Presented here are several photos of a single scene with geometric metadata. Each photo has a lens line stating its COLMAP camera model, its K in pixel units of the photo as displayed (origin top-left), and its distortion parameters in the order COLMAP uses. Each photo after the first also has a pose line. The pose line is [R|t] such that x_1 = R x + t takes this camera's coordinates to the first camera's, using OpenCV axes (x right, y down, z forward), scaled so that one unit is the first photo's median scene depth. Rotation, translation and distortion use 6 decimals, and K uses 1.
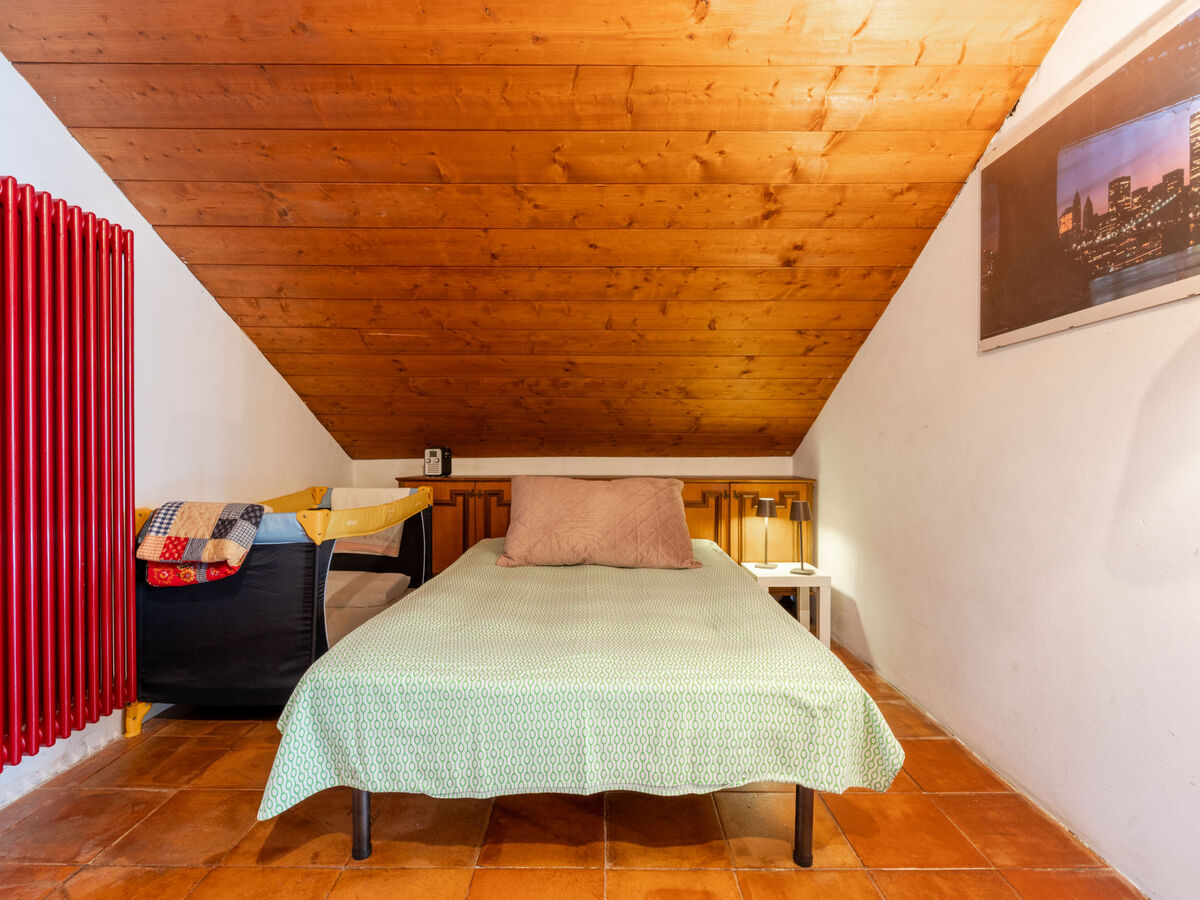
lens RADIAL K [[578.4, 0, 600.6], [0, 578.4, 475.8], [0, 0, 1]] dist [-0.000539, -0.000140]
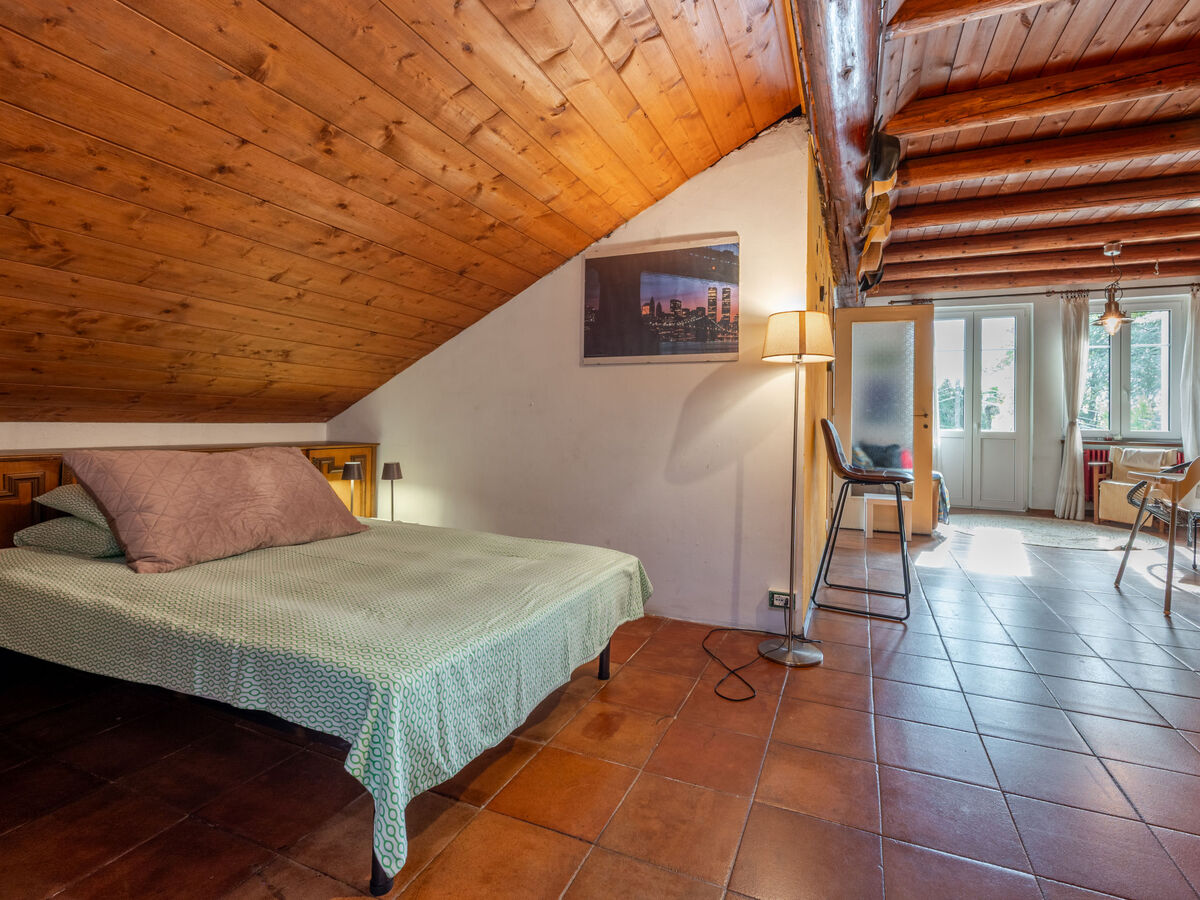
lens RADIAL K [[549.7, 0, 597.9], [0, 549.7, 441.0], [0, 0, 1]] dist [0.000848, 0.000085]
pose [[0.422495, -0.026749, 0.905970, -1.004100], [0.021118, 0.999584, 0.019665, -0.024309], [-0.906119, 0.010824, 0.422884, 0.349477]]
